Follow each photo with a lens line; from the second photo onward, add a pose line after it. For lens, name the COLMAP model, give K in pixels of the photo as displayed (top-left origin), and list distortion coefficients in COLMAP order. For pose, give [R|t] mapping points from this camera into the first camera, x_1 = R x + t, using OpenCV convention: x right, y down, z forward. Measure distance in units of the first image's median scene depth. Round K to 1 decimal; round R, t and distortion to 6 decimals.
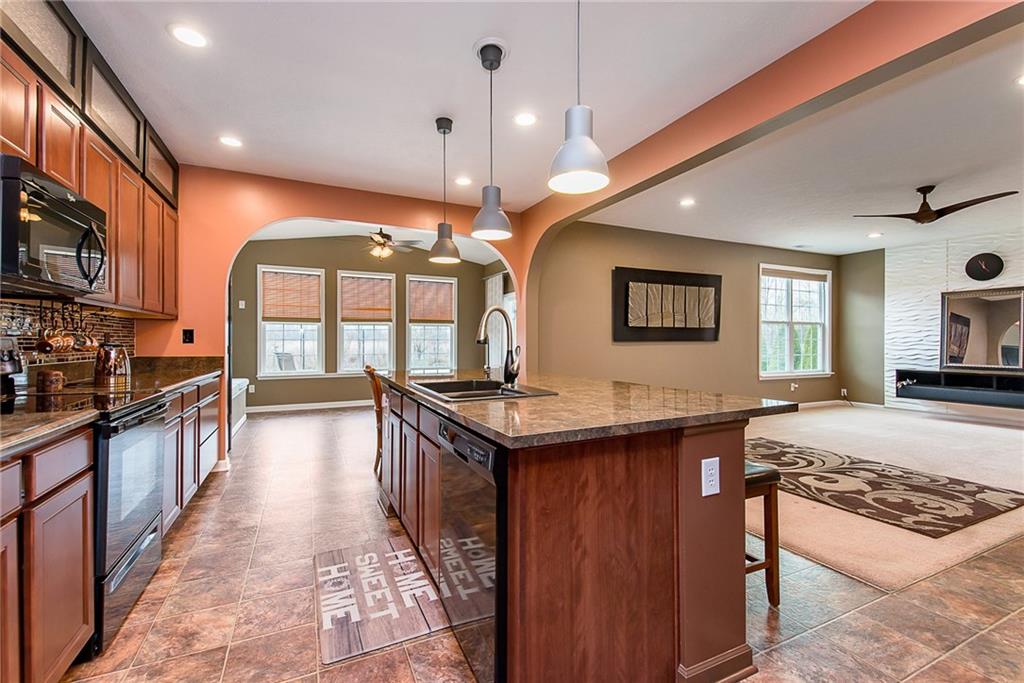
lens RADIAL K [[441.2, 0, 508.6], [0, 441.2, 341.1], [0, 0, 1]] dist [0.021202, -0.006753]
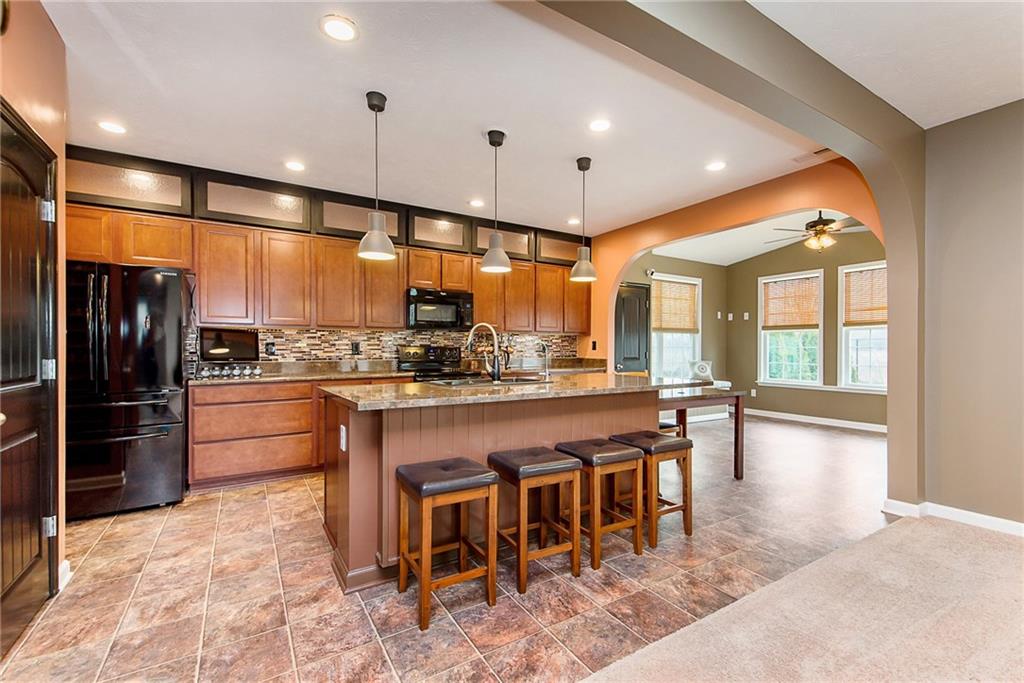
lens RADIAL K [[441.2, 0, 520.9], [0, 441.2, 347.3], [0, 0, 1]] dist [0.021202, -0.006753]
pose [[0.120530, -0.000303, -0.992710, 0.799130], [-0.003223, 0.999995, -0.000696, -0.001962], [0.992704, 0.003283, 0.120528, 0.548623]]
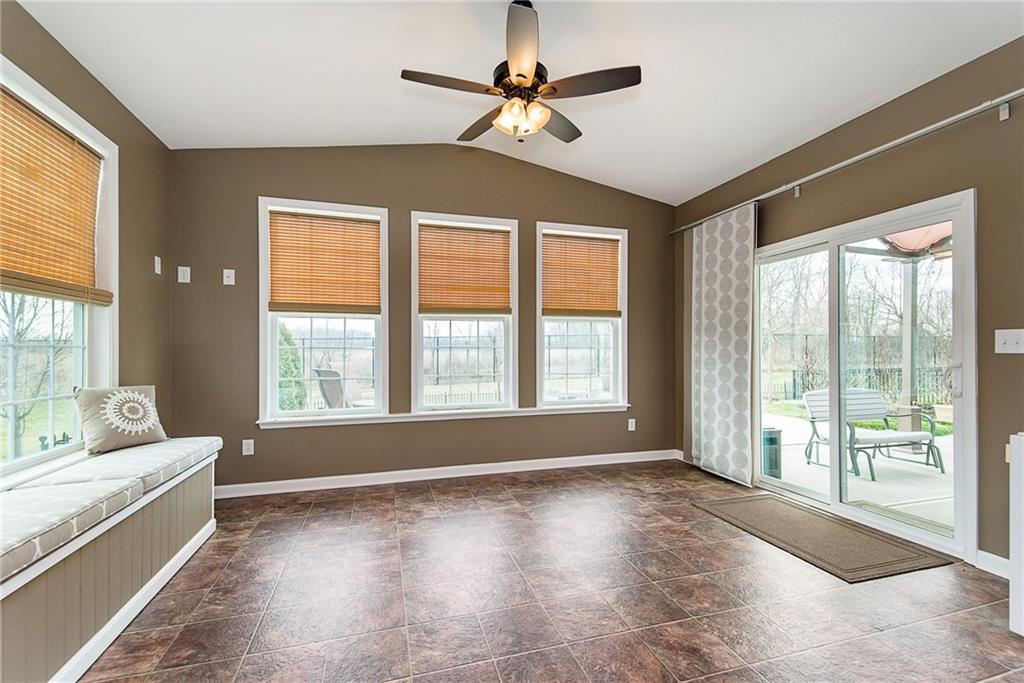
lens RADIAL K [[441.2, 0, 511.0], [0, 441.2, 345.4], [0, 0, 1]] dist [0.021202, -0.006753]
pose [[0.987339, -0.001173, -0.158623, -0.378786], [0.000211, 0.999981, -0.006086, -0.004062], [0.158627, 0.005976, 0.987320, 1.012895]]
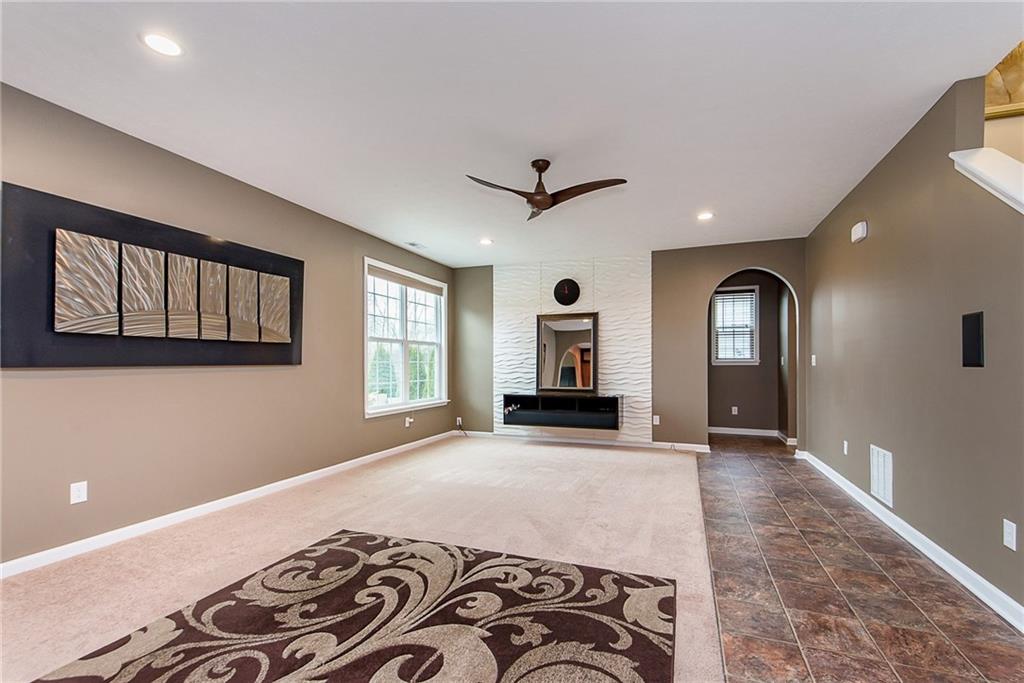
lens RADIAL K [[441.2, 0, 522.9], [0, 441.2, 367.3], [0, 0, 1]] dist [0.021202, -0.006753]
pose [[0.707889, -0.008322, 0.706275, 0.410530], [0.003222, 0.999958, 0.008553, -0.001493], [-0.706316, -0.003779, 0.707886, 0.531945]]
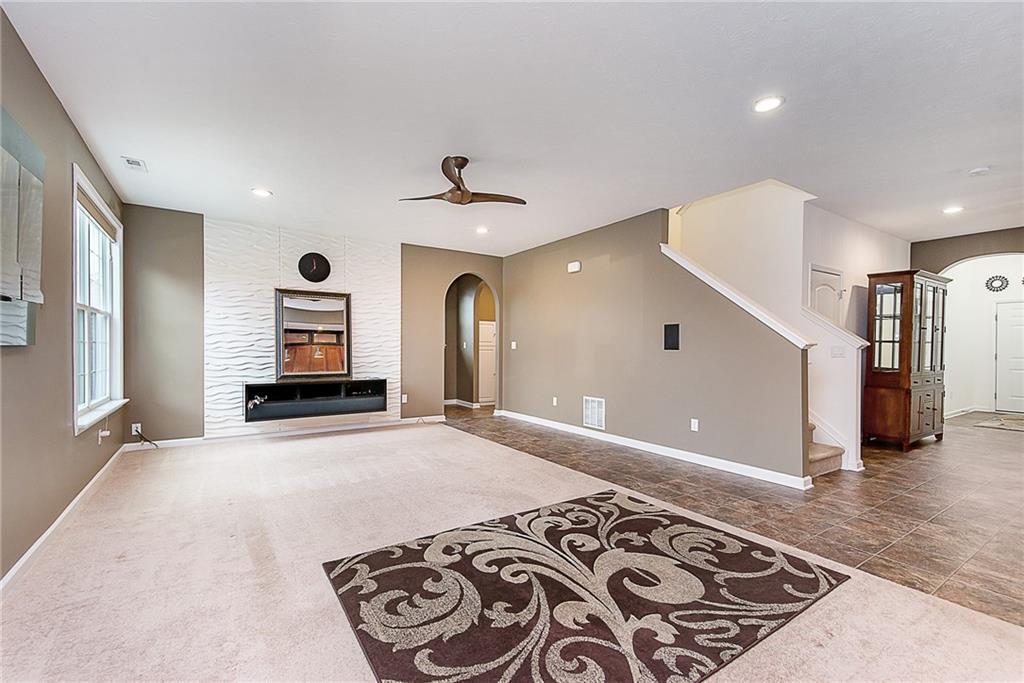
lens RADIAL K [[441.2, 0, 507.6], [0, 441.2, 349.3], [0, 0, 1]] dist [0.021202, -0.006753]
pose [[-0.146609, -0.005594, 0.989179, 0.128318], [-0.003450, 0.999981, 0.005144, -0.000167], [-0.989189, -0.002658, -0.146625, 1.123365]]
